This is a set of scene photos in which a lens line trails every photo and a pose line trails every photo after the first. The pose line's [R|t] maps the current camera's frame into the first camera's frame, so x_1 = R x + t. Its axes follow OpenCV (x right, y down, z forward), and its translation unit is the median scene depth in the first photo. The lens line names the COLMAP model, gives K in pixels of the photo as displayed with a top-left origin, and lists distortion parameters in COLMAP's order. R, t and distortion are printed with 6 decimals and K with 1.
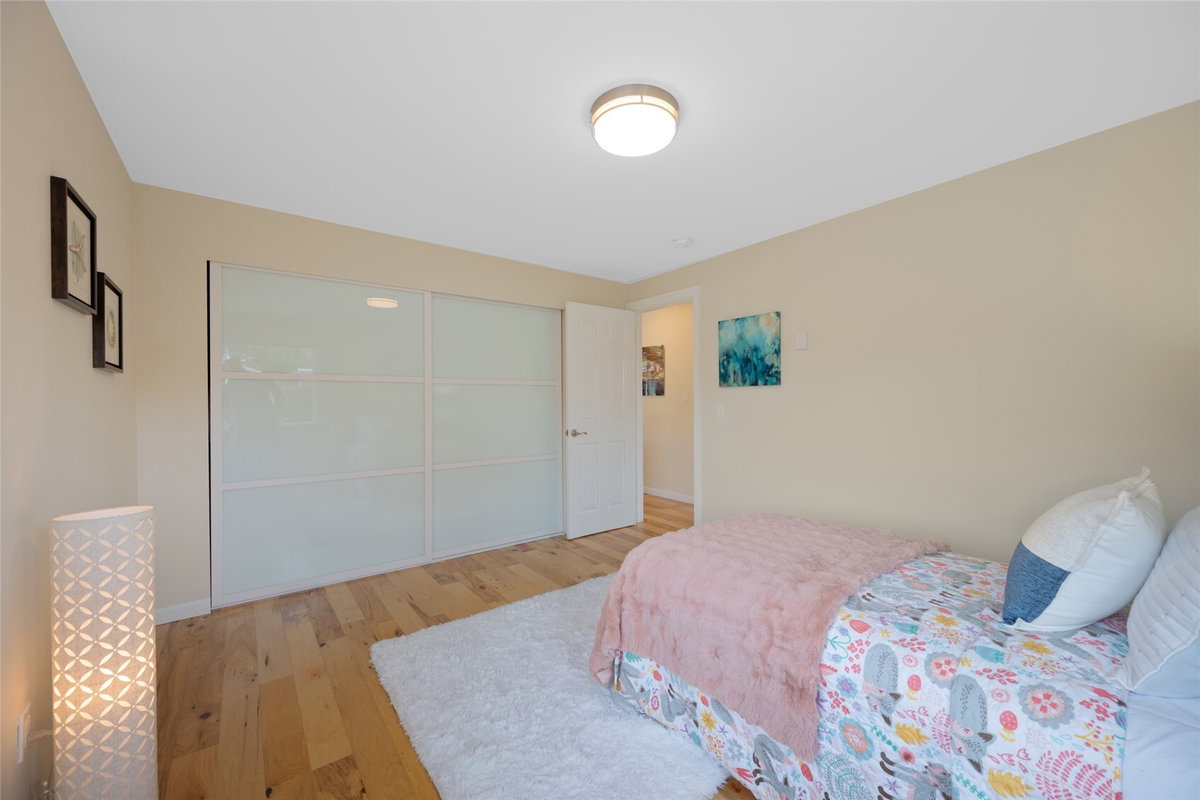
lens RADIAL K [[468.3, 0, 599.0], [0, 468.3, 400.5], [0, 0, 1]] dist [0.000890, 0.000056]
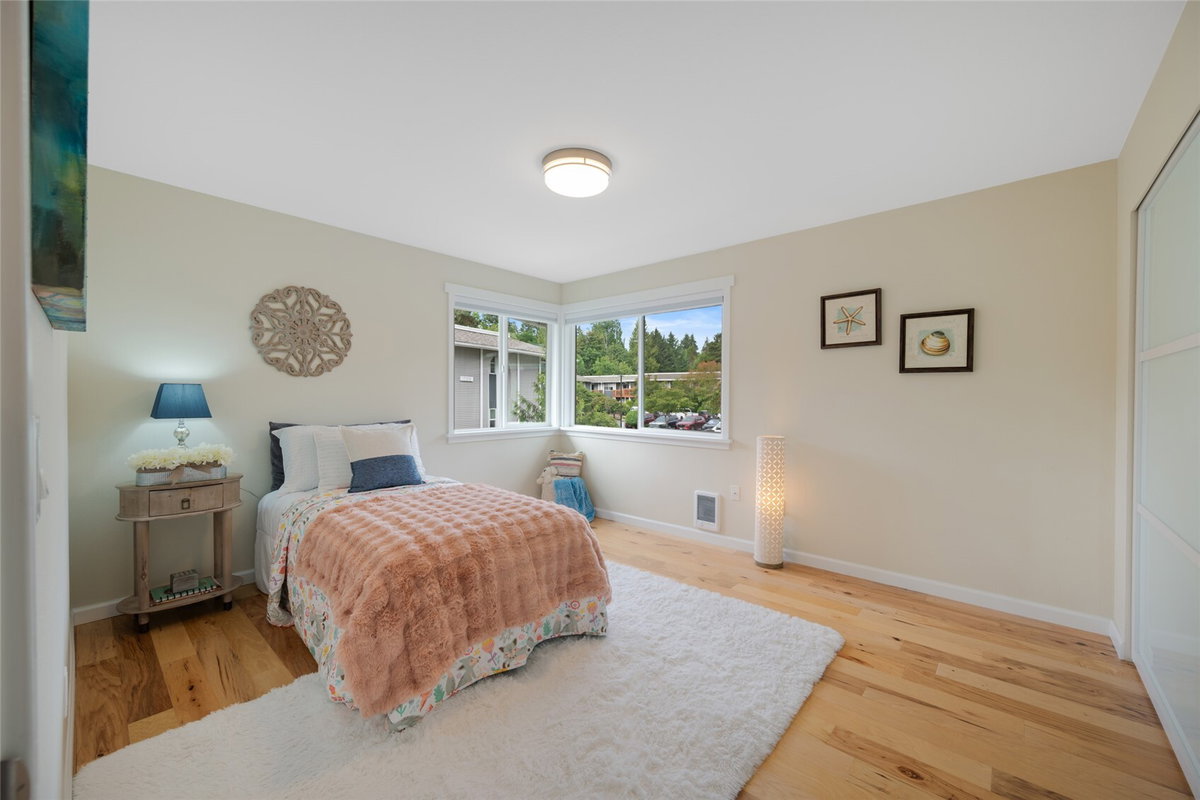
lens RADIAL K [[468.3, 0, 598.4], [0, 468.3, 400.7], [0, 0, 1]] dist [0.000890, 0.000056]
pose [[-0.982870, 0.003945, -0.184260, 0.197227], [0.002250, 0.999953, 0.009407, 0.006771], [0.184288, 0.008831, -0.982833, 1.747750]]
